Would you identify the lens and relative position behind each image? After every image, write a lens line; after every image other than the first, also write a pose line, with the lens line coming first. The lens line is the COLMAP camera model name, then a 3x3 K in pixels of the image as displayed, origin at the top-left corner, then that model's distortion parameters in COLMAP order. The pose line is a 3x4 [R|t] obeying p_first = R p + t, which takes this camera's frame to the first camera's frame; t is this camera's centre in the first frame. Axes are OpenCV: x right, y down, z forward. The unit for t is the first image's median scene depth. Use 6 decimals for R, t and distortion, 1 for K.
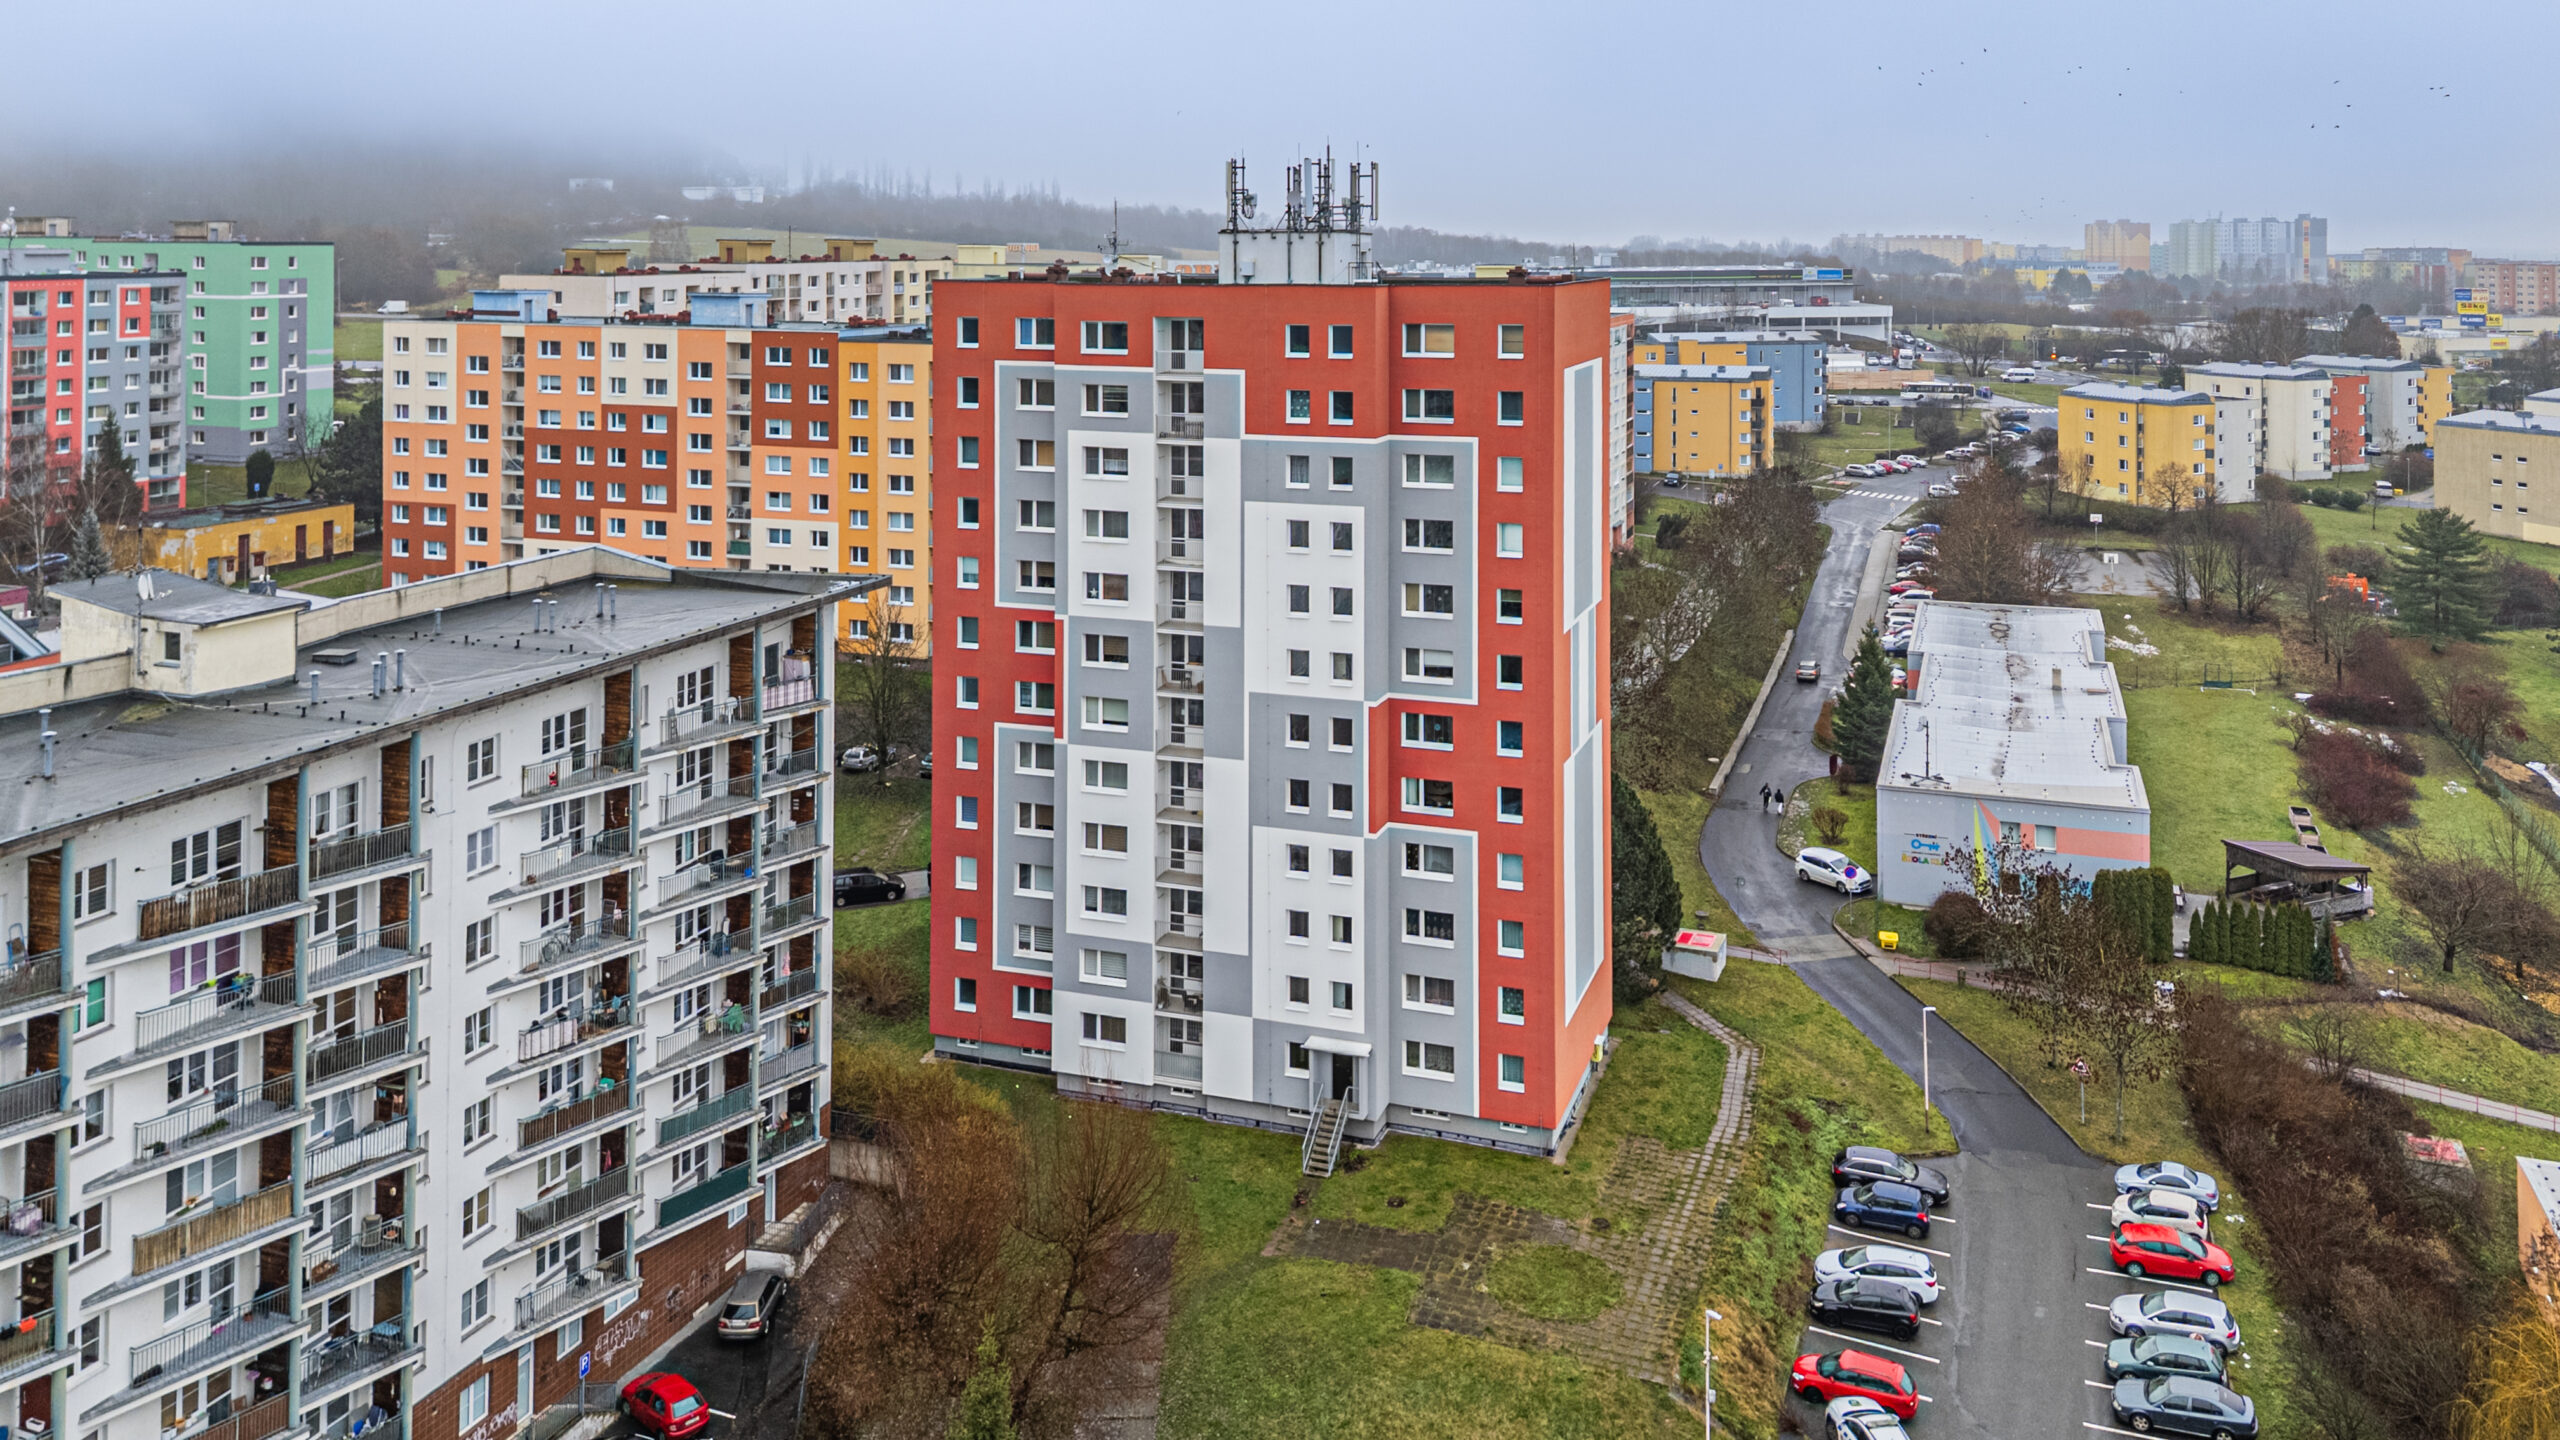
lens RADIAL K [[1644.8, 0, 1222.3], [0, 1644.8, 709.1], [0, 0, 1]] dist [0.055529, -0.032512]
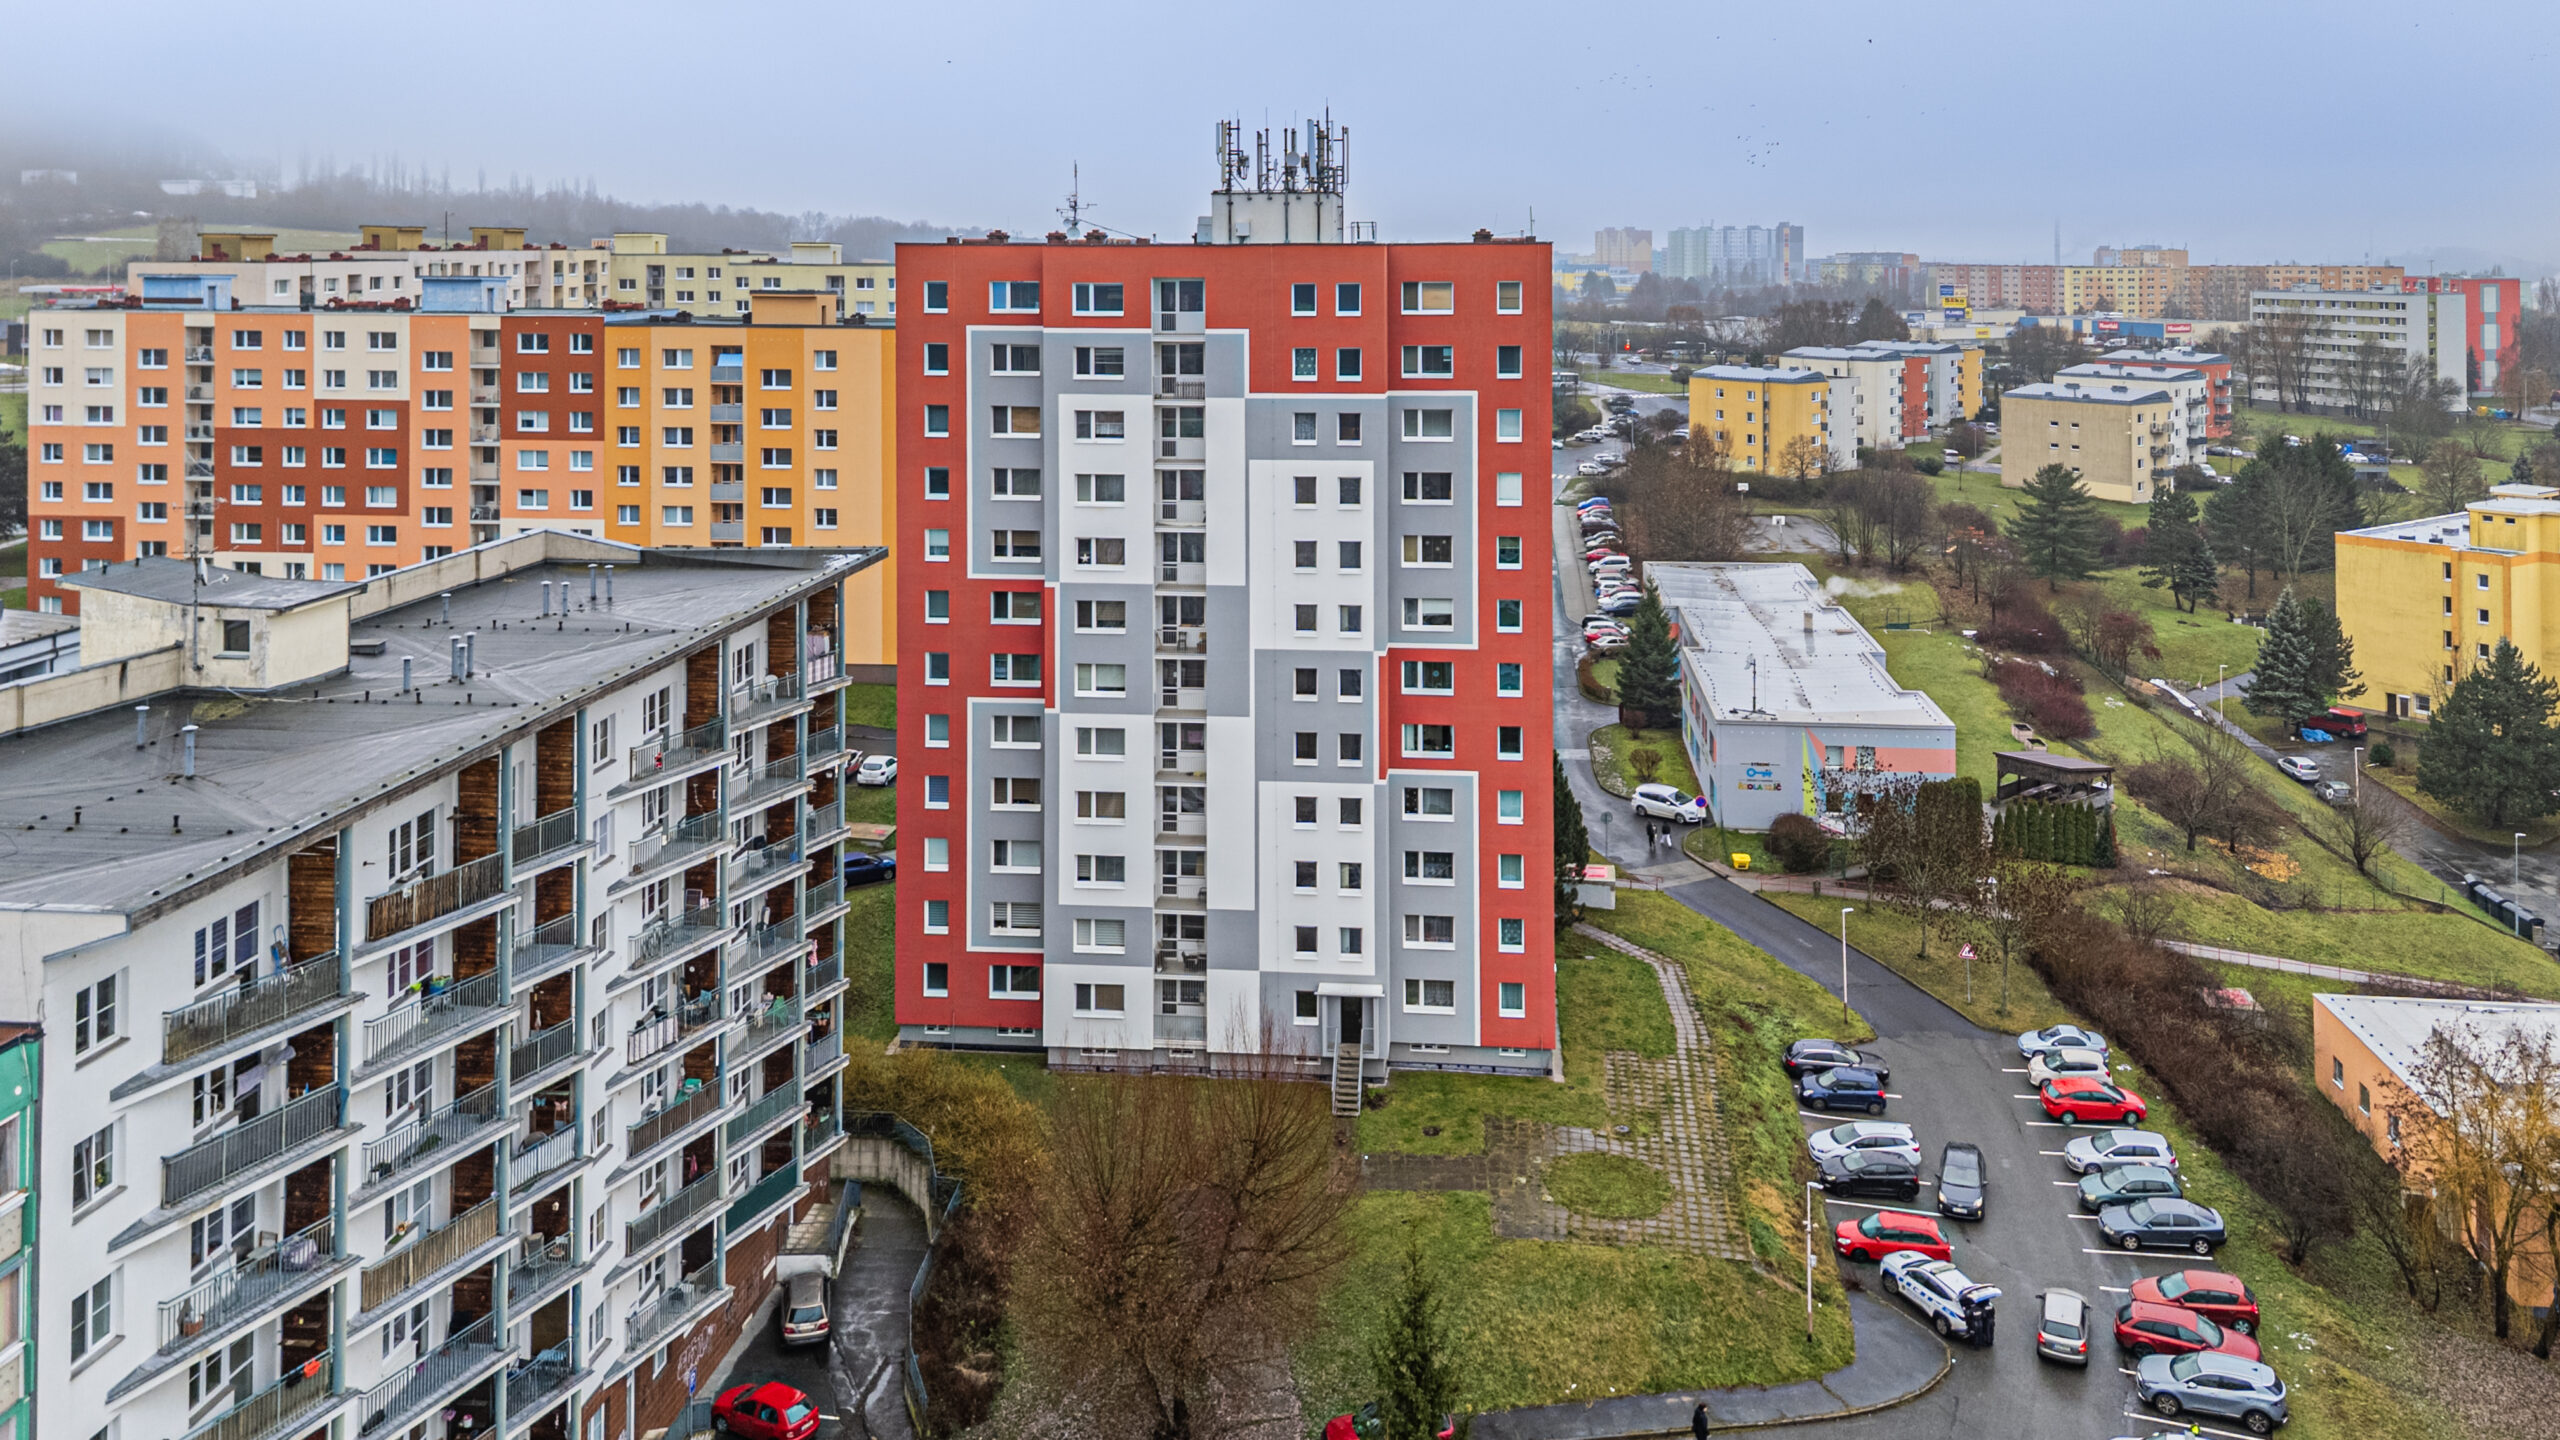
lens RADIAL K [[1644.8, 0, 1222.3], [0, 1644.8, 709.1], [0, 0, 1]] dist [0.055529, -0.032512]
pose [[0.978496, -0.057008, 0.198229, -0.194257], [0.056467, 0.998369, 0.008386, 0.016100], [-0.198384, 0.002988, 0.980120, 0.009080]]
